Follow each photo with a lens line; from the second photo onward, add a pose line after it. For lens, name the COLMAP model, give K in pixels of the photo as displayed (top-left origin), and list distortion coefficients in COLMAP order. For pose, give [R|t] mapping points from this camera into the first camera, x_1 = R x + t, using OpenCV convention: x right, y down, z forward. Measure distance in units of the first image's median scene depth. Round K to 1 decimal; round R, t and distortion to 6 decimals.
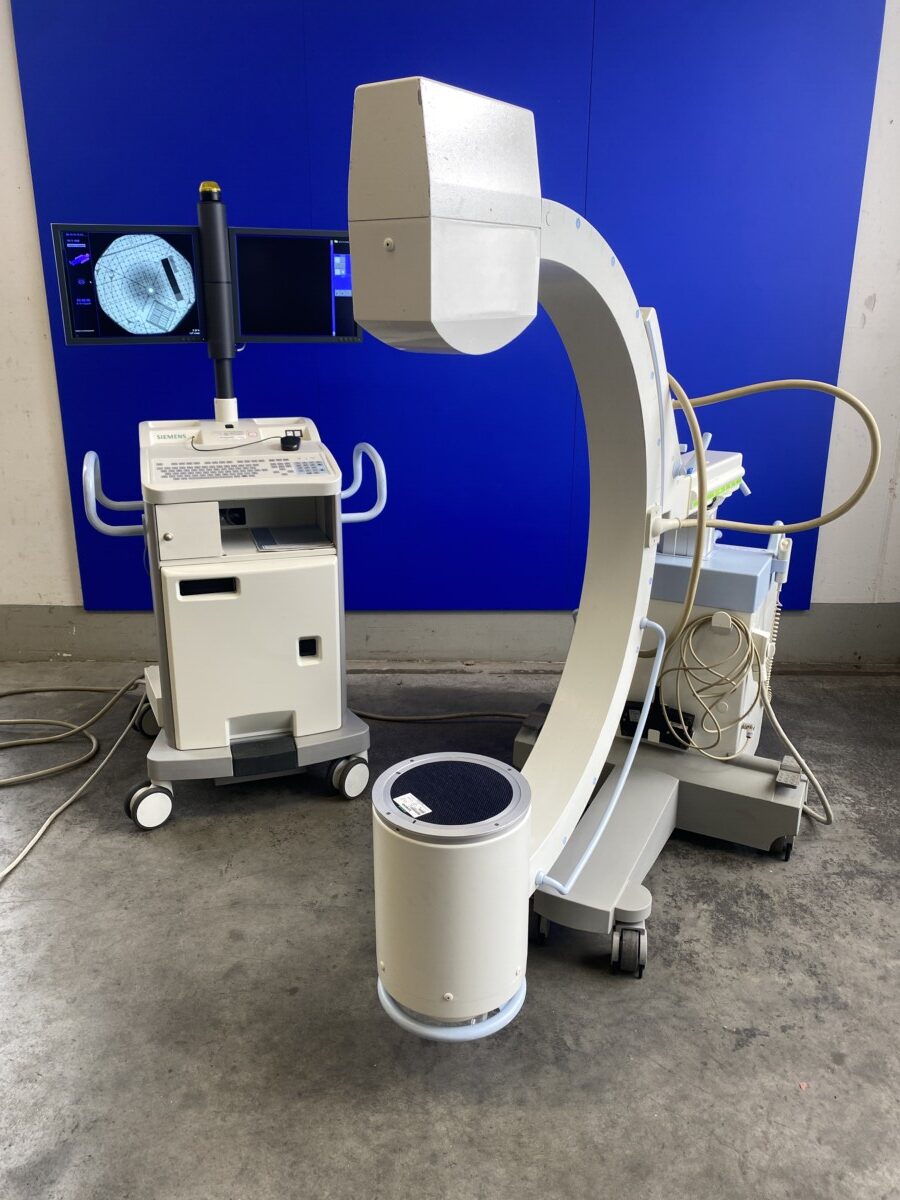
lens RADIAL K [[919.6, 0, 442.5], [0, 919.6, 584.1], [0, 0, 1]] dist [0.003975, 0.001366]
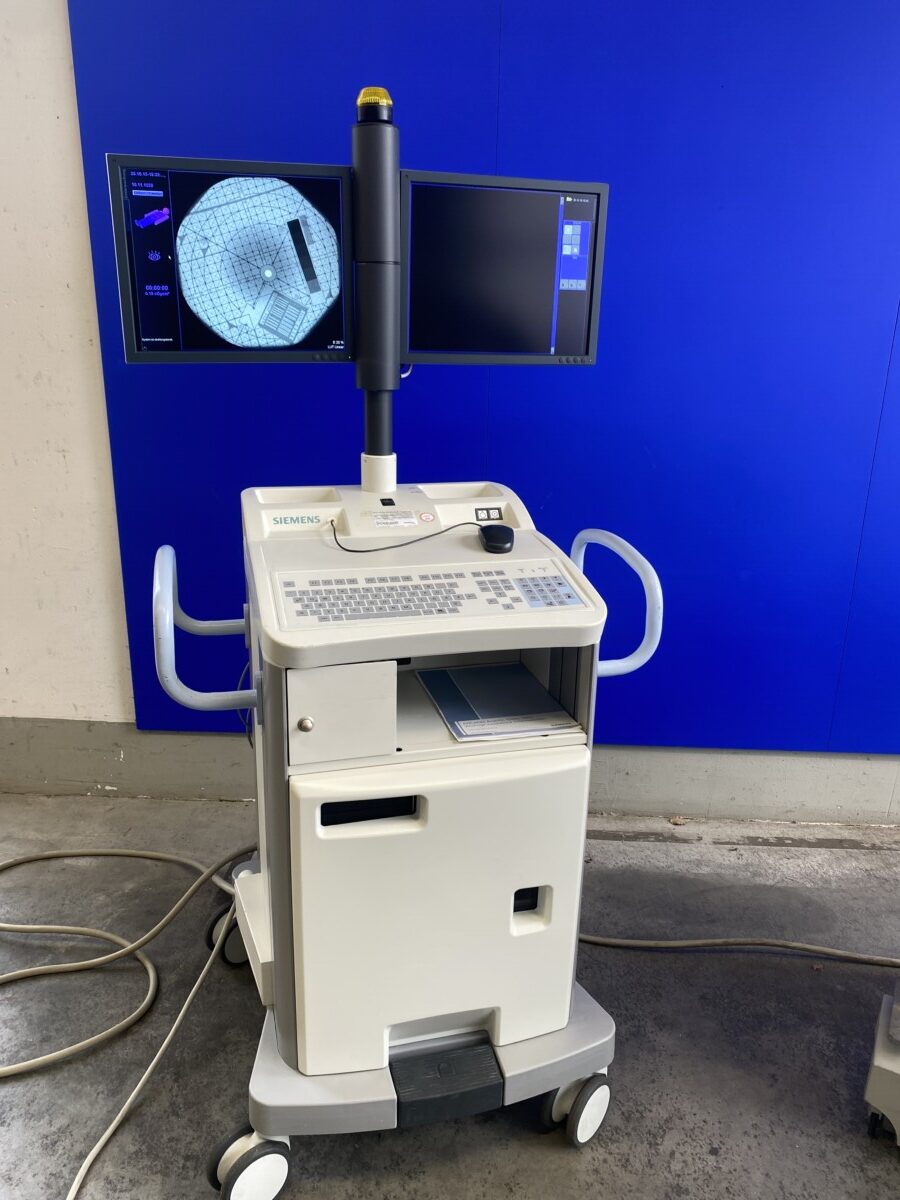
lens RADIAL K [[927.8, 0, 450.0], [0, 927.8, 600.0], [0, 0, 1]] dist [0.015039, -0.008633]
pose [[0.999018, 0.029511, -0.033054, -0.183116], [-0.029065, 0.999481, 0.013880, -0.126563], [0.033447, -0.012905, 0.999357, 0.422102]]
